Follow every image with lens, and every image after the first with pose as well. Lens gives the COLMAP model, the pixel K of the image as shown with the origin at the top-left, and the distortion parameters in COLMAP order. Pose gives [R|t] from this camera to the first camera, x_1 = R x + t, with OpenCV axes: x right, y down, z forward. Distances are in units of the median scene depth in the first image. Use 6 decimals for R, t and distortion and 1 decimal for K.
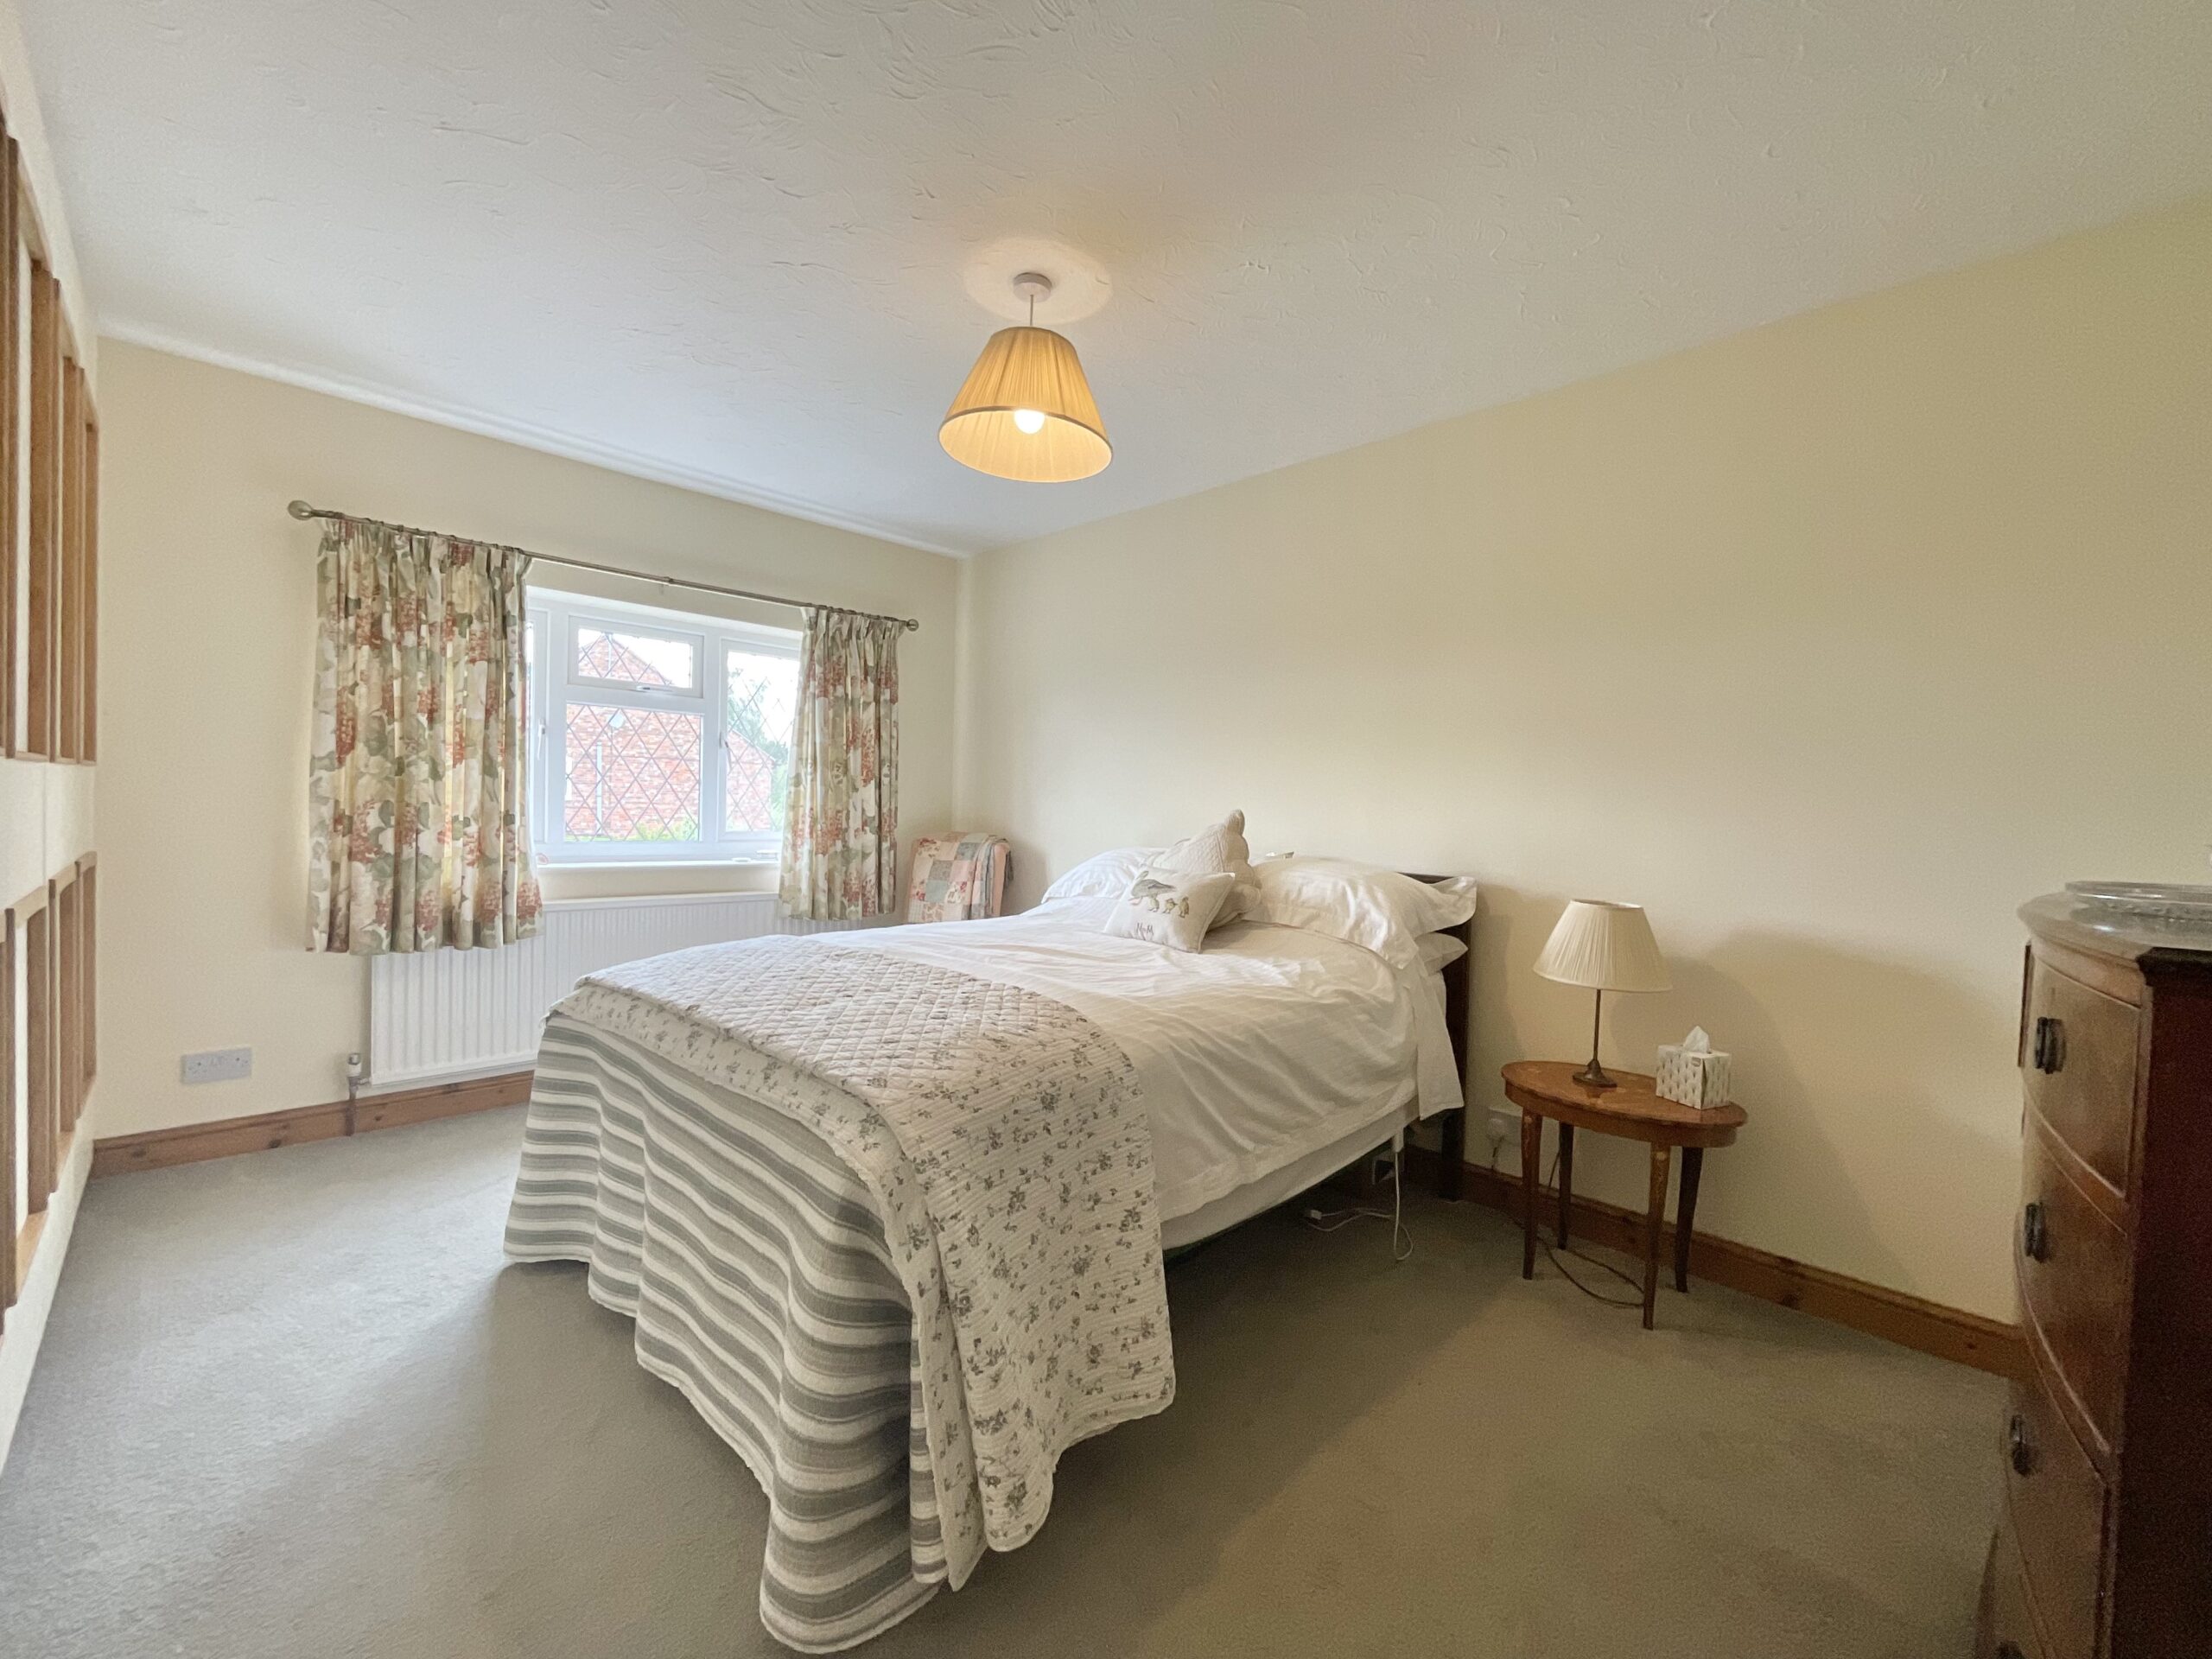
lens RADIAL K [[903.2, 0, 1109.7], [0, 903.2, 827.7], [0, 0, 1]] dist [-0.001934, 0.001706]
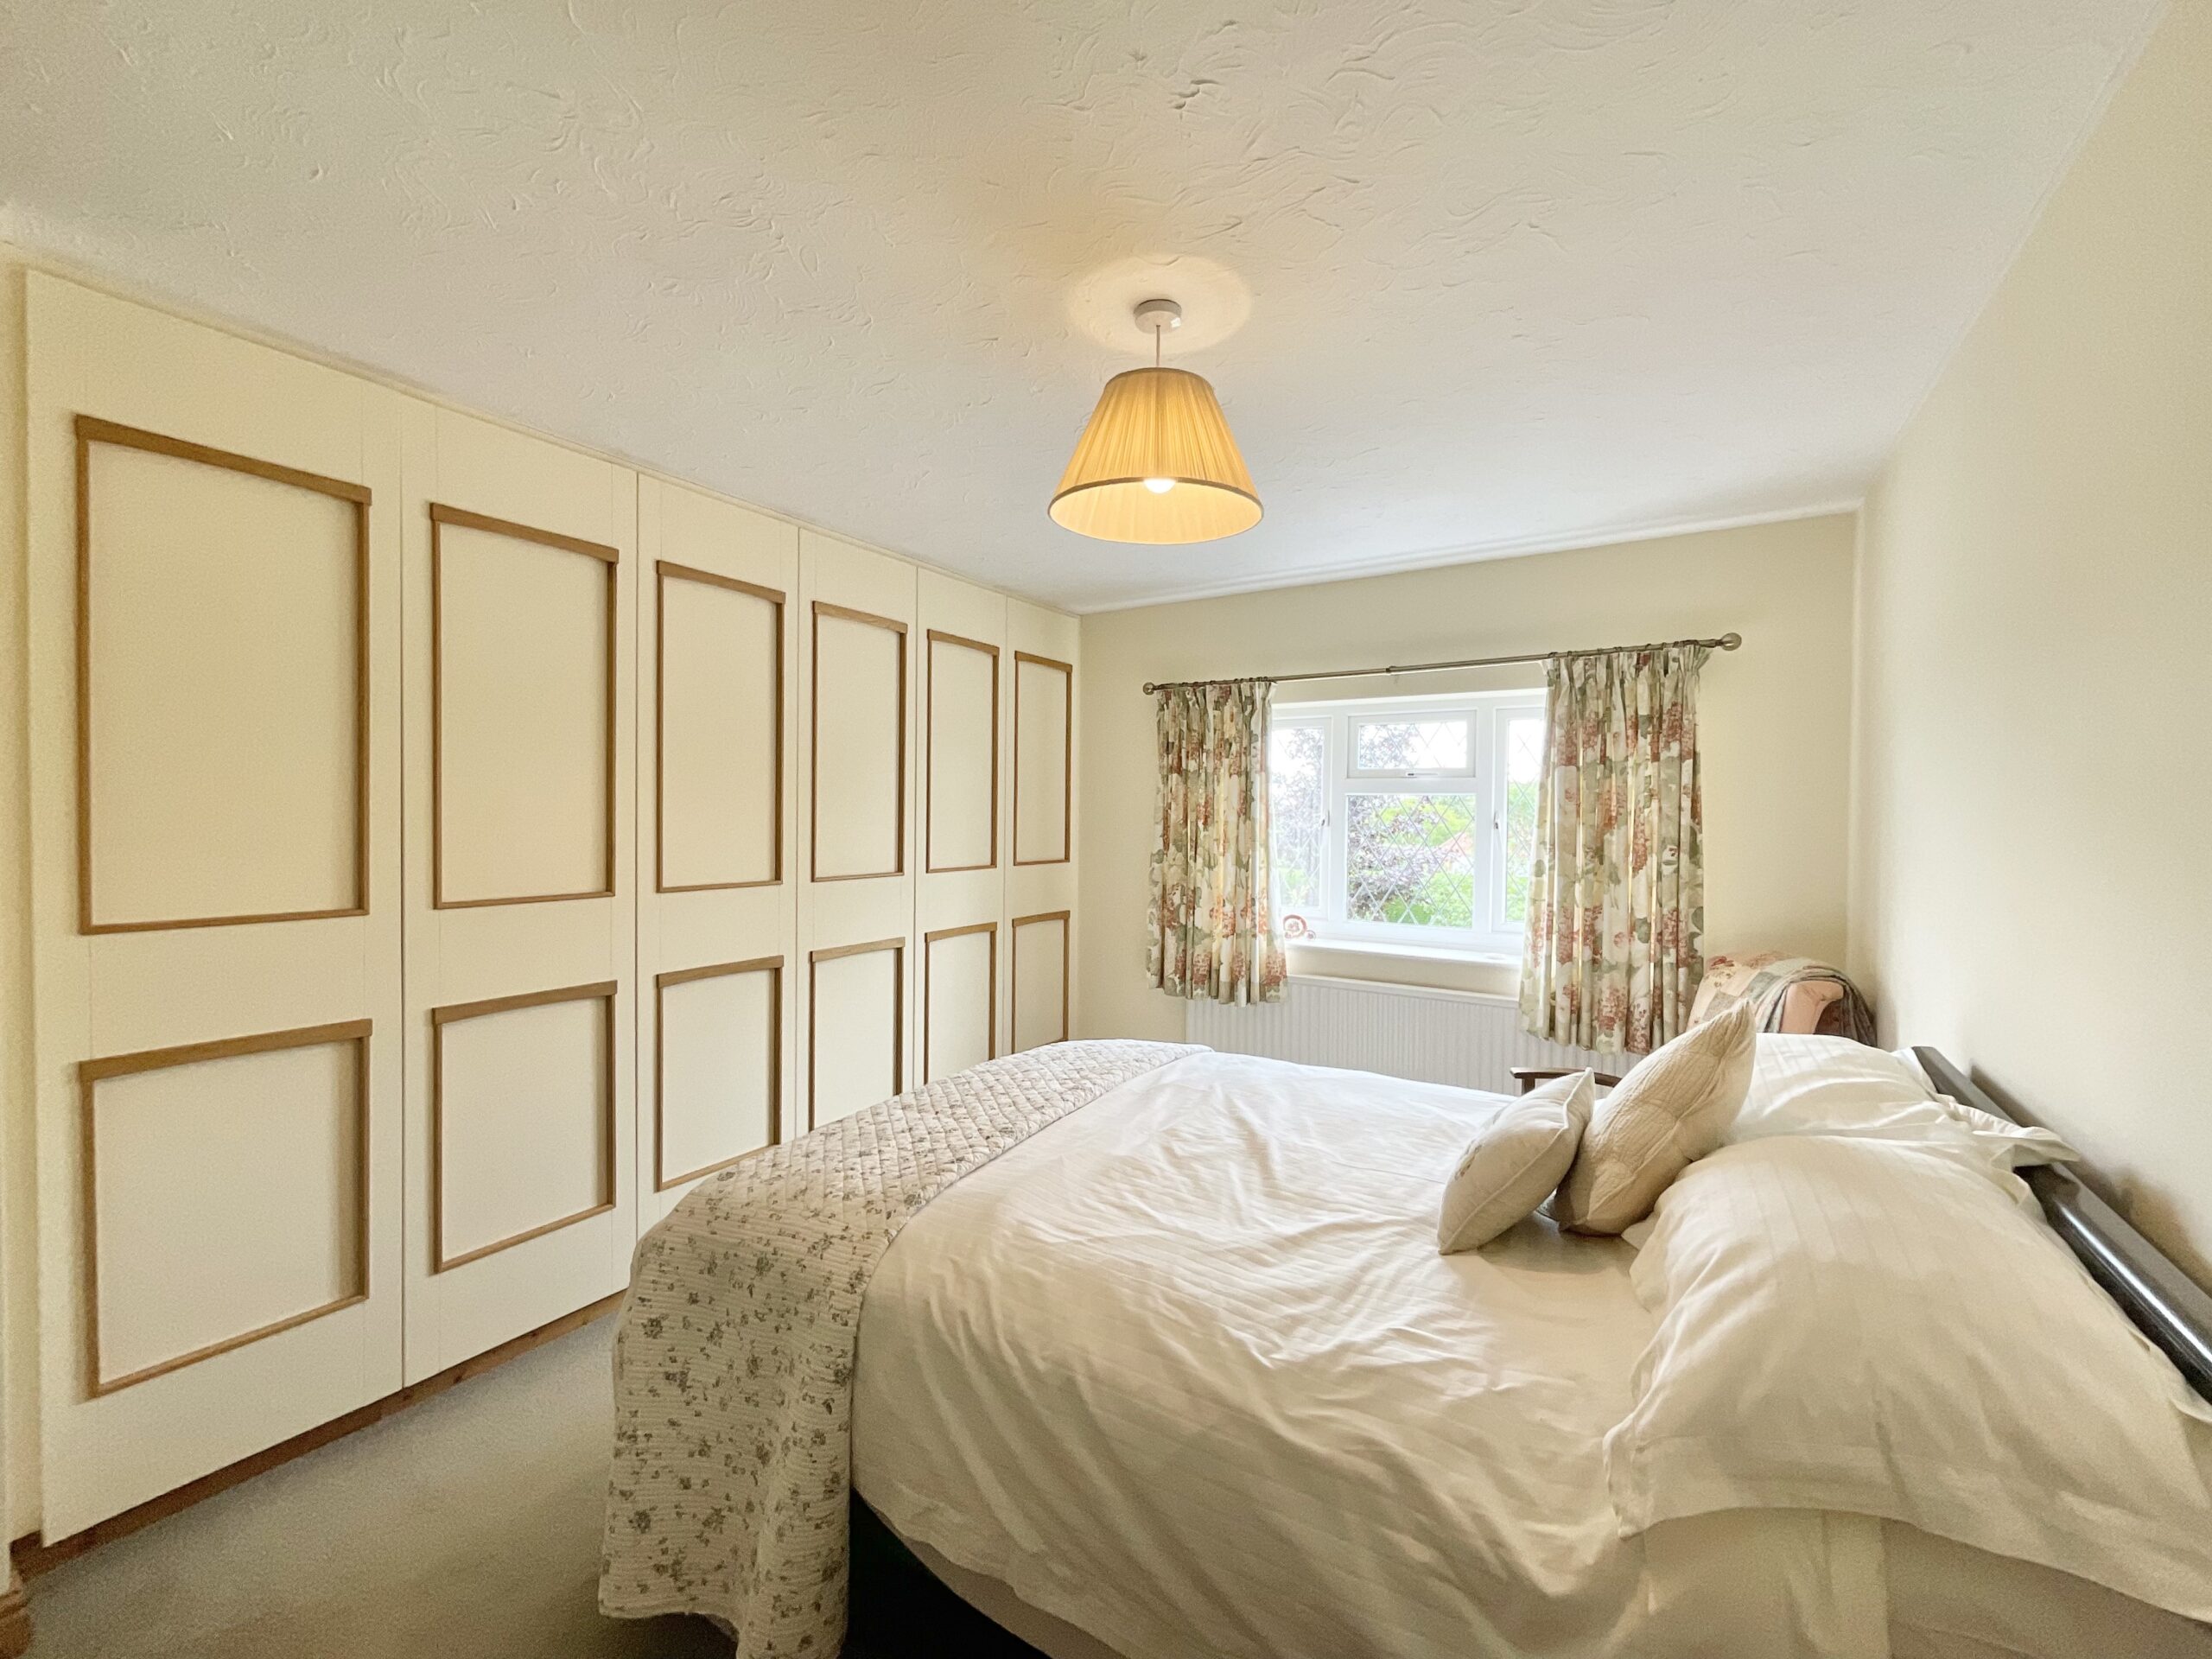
lens RADIAL K [[903.2, 0, 1109.9], [0, 903.2, 828.2], [0, 0, 1]] dist [-0.001934, 0.001706]
pose [[0.216393, -0.009693, -0.976258, 0.485525], [-0.024381, 0.999585, -0.015329, -0.086068], [0.976002, 0.027120, 0.216067, 0.554851]]
